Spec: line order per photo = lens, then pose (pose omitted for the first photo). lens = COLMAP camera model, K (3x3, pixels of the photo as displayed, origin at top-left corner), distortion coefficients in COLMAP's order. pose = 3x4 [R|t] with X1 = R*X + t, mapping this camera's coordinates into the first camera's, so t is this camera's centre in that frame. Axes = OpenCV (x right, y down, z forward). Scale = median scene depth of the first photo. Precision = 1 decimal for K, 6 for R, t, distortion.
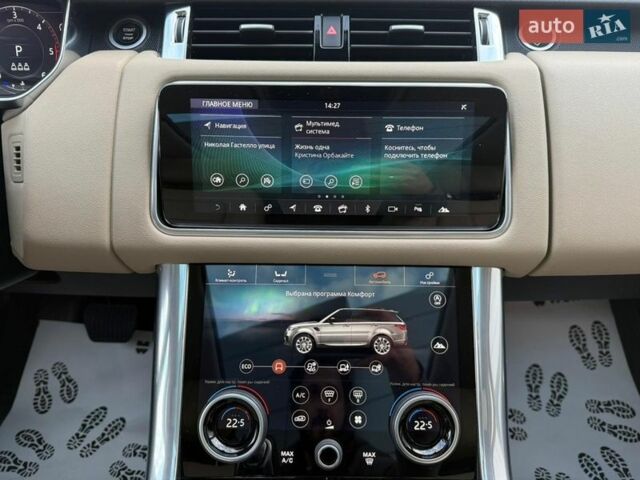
lens RADIAL K [[450.7, 0, 315.9], [0, 450.7, 240.3], [0, 0, 1]] dist [-0.012683, -0.005727]
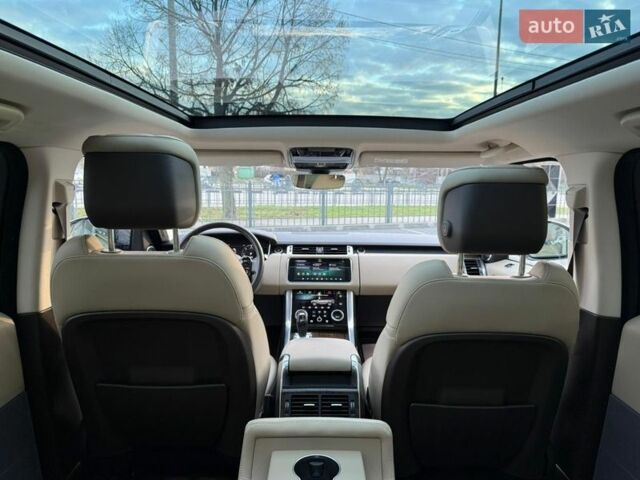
lens RADIAL K [[450.7, 0, 320.3], [0, 450.7, 240.3], [0, 0, 1]] dist [-0.012683, -0.005727]
pose [[0.999796, 0.002391, 0.020038, -0.067185], [0.007294, 0.883008, -0.469301, 2.069520], [-0.018816, 0.469352, 0.882811, -4.014146]]
